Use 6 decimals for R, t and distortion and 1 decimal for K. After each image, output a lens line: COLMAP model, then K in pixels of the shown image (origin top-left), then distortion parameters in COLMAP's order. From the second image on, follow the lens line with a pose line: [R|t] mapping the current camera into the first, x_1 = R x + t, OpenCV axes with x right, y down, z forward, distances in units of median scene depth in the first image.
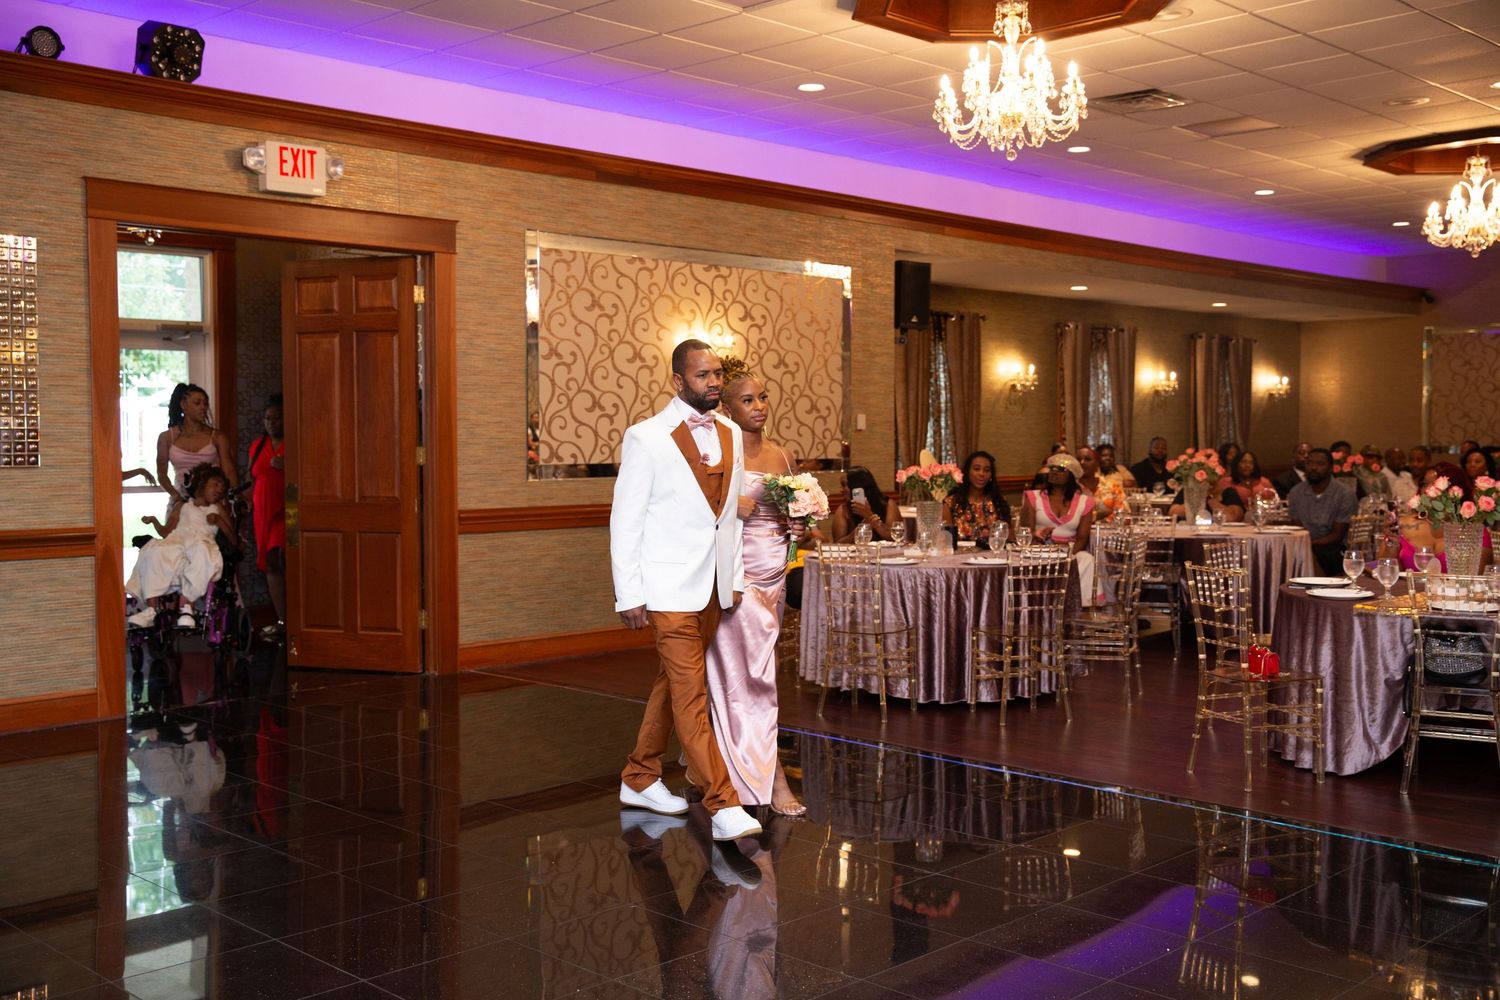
lens RADIAL K [[1530.3, 0, 741.6], [0, 1530.3, 501.9], [0, 0, 1]] dist [-0.006457, 0.124334]
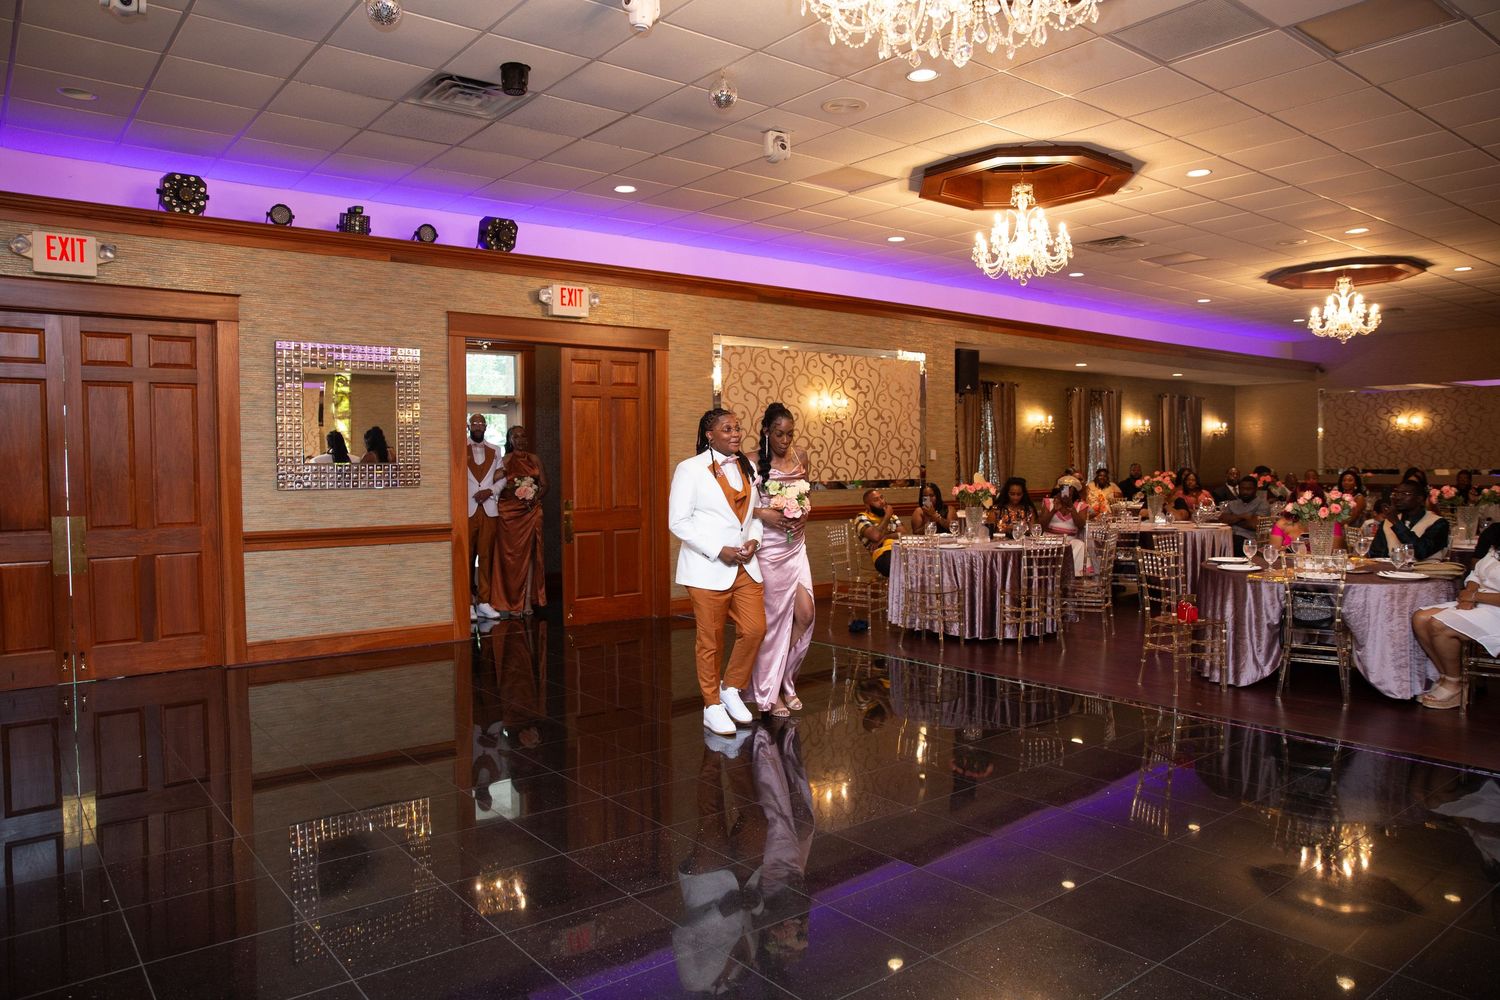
lens RADIAL K [[1016.6, 0, 746.1], [0, 1016.6, 501.1], [0, 0, 1]] dist [-0.108578, 0.091895]
pose [[0.993297, -0.001663, -0.115582, 0.012328], [0.000994, 0.999982, -0.005841, -0.000740], [0.115590, 0.005687, 0.993281, -0.026322]]
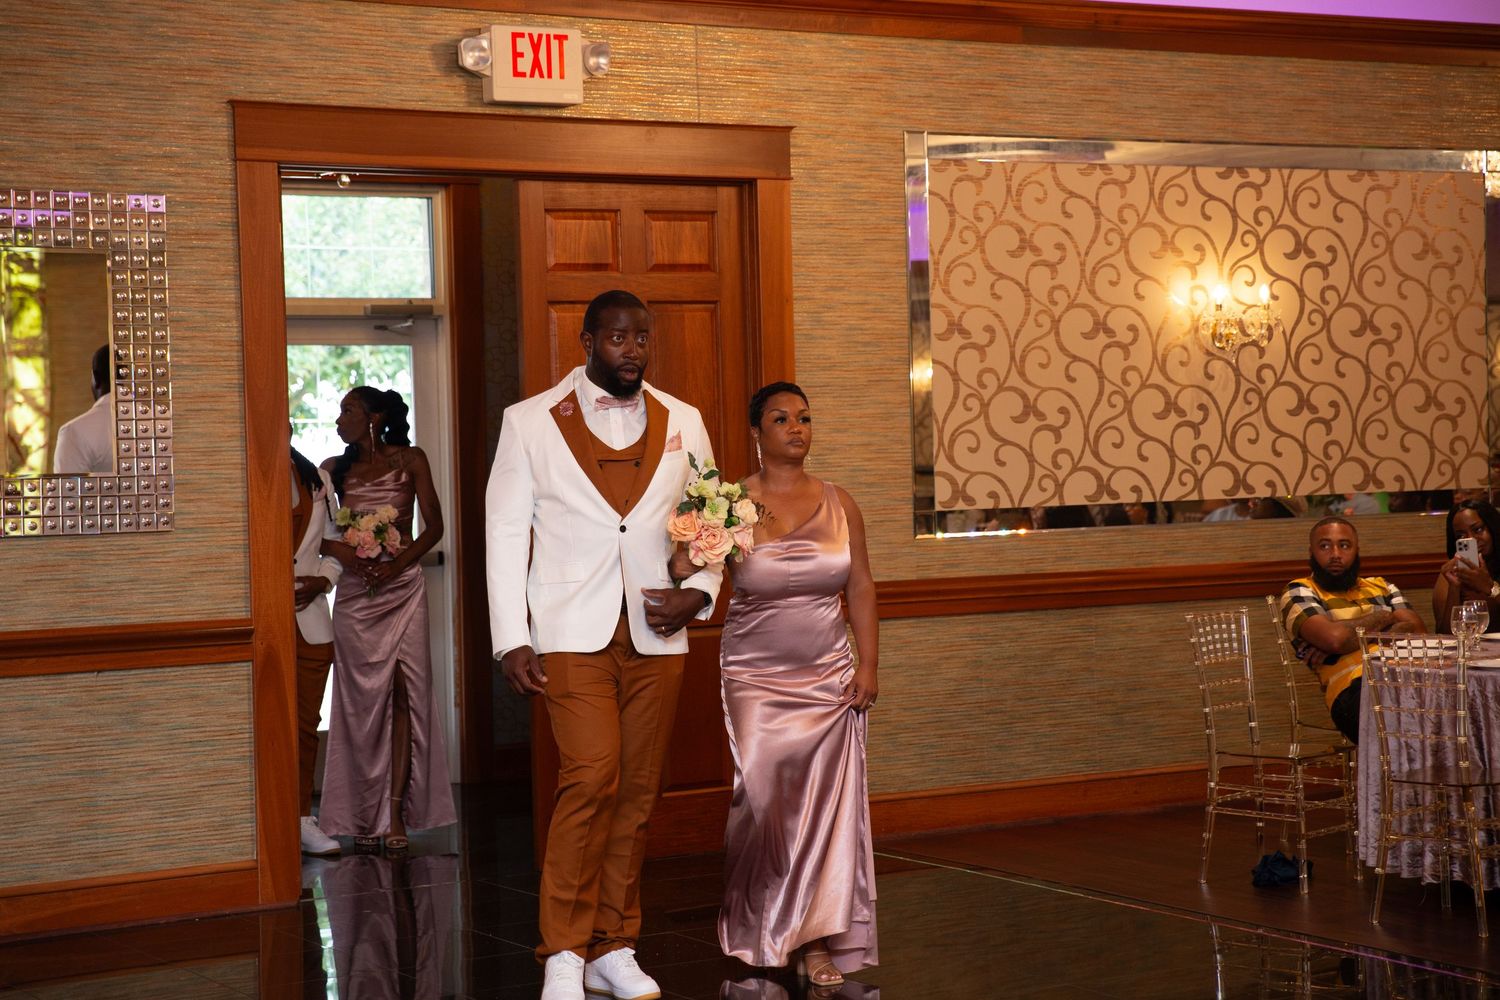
lens RADIAL K [[2776.6, 0, 750.0], [0, 2776.6, 500.0], [0, 0, 1]] dist [0.221197, 0.071798]
pose [[0.967087, -0.022203, -0.253475, 0.080626], [0.015418, 0.999468, -0.028724, 0.002431], [0.253978, 0.023871, 0.966915, -0.104188]]
